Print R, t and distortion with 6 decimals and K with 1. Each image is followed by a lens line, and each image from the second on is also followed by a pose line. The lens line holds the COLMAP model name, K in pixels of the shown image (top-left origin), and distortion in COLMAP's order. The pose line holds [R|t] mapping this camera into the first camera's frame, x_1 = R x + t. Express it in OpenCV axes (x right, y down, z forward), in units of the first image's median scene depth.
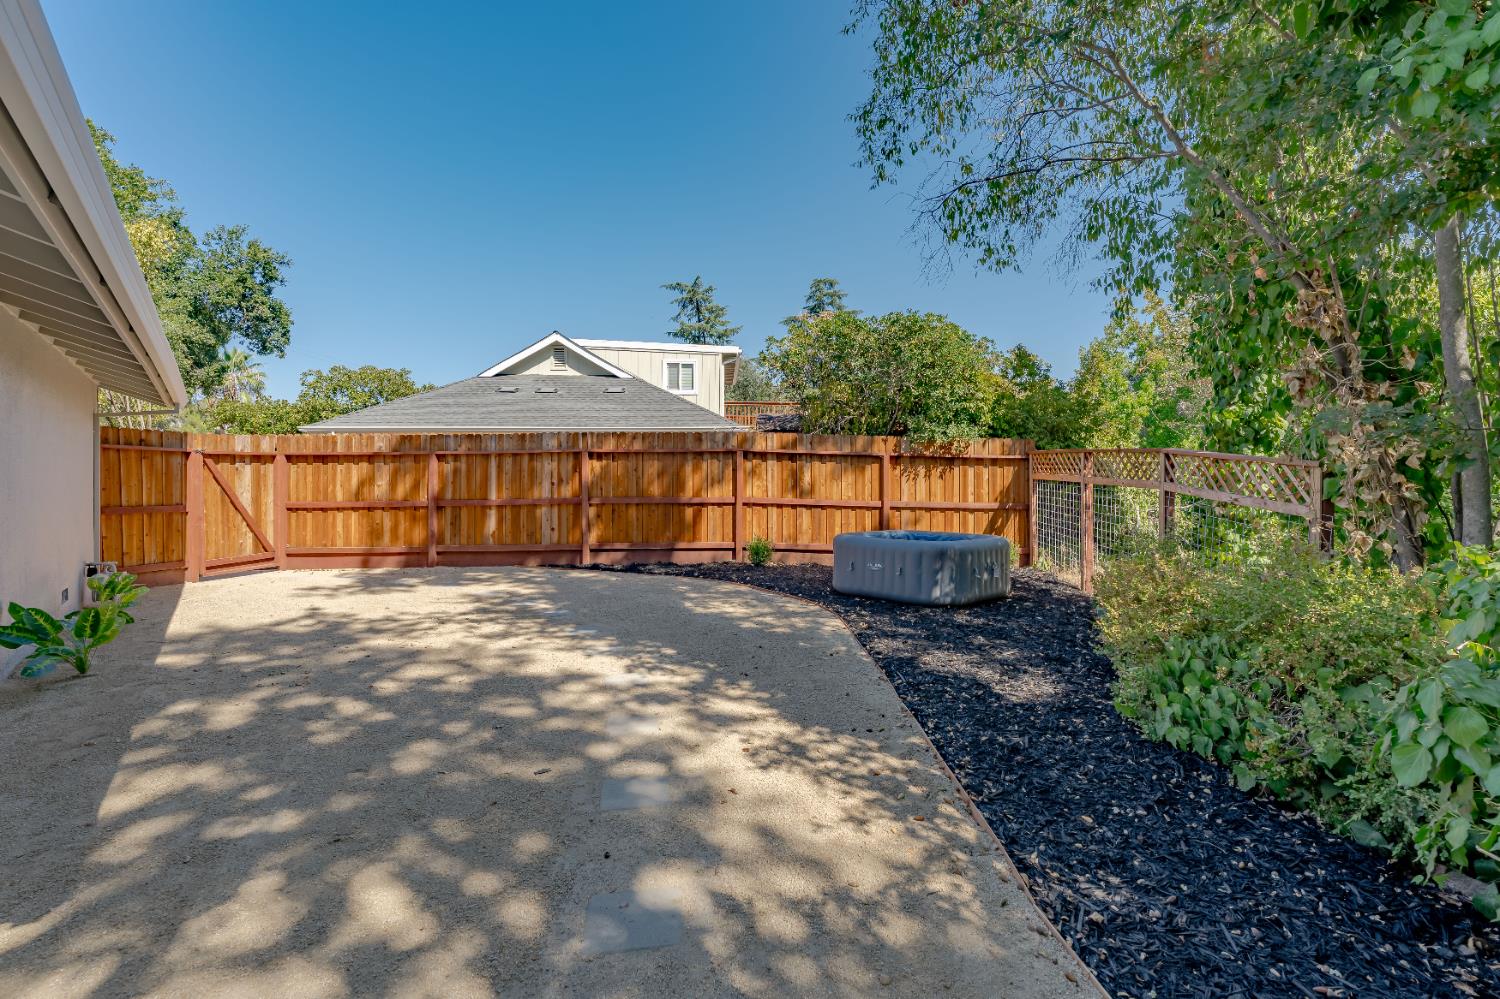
lens RADIAL K [[674.5, 0, 752.3], [0, 674.5, 486.9], [0, 0, 1]] dist [-0.001495, 0.001060]
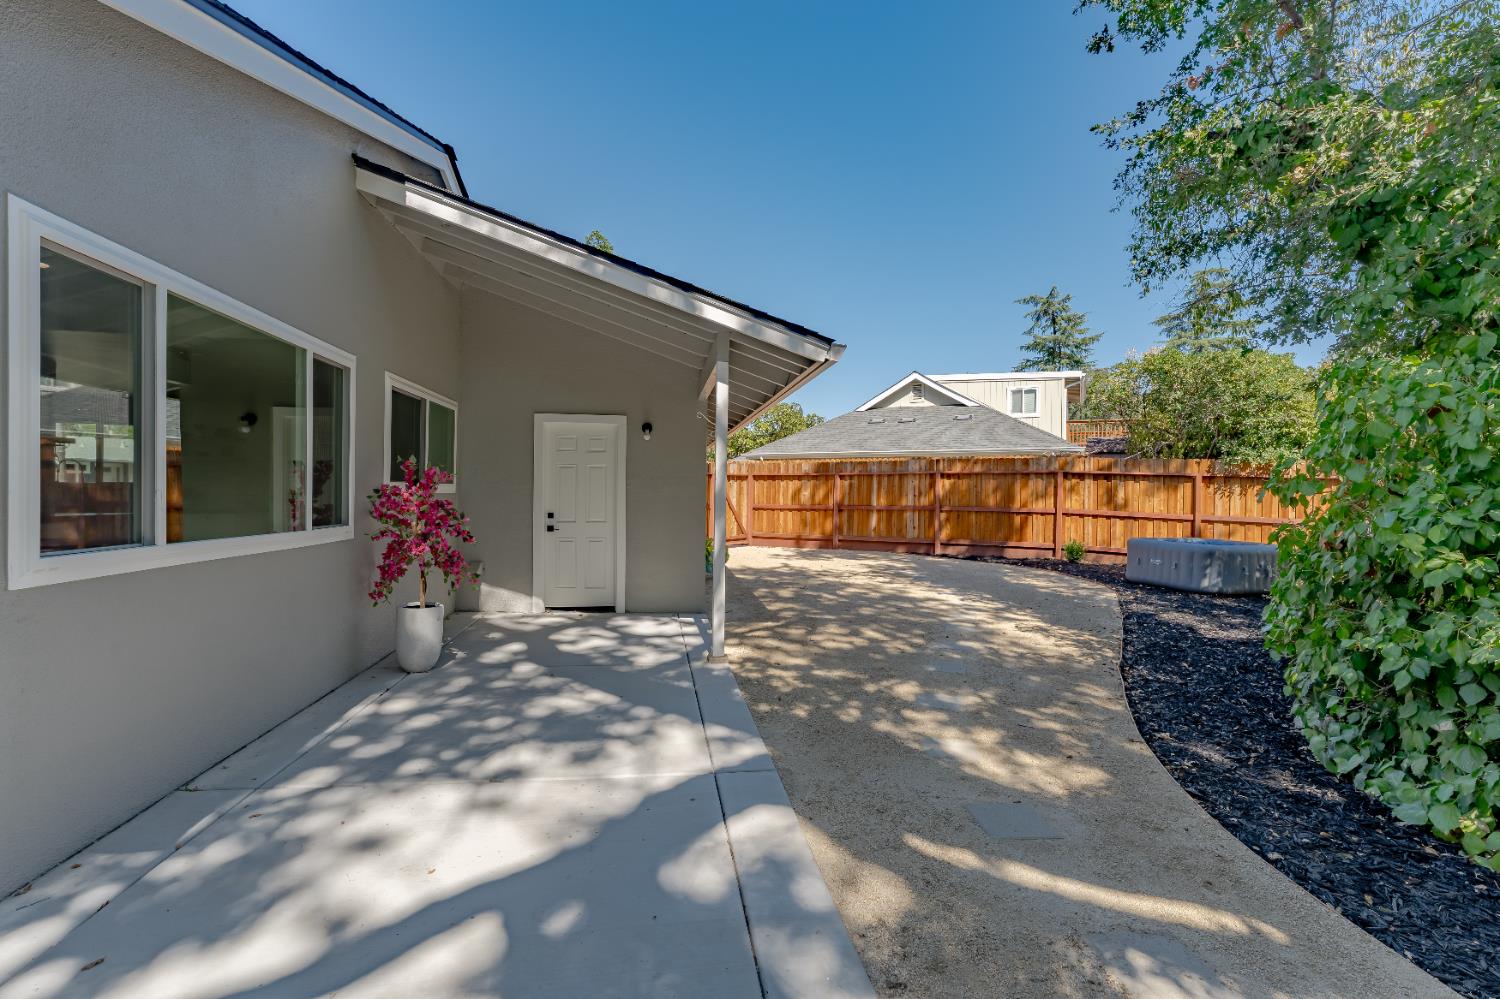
lens RADIAL K [[674.5, 0, 753.8], [0, 674.5, 492.6], [0, 0, 1]] dist [-0.001495, 0.001060]
pose [[0.874846, 0.014240, -0.484192, 0.093238], [-0.017919, 0.999835, -0.002971, -0.000657], [0.484069, 0.011276, 0.874957, -0.401803]]
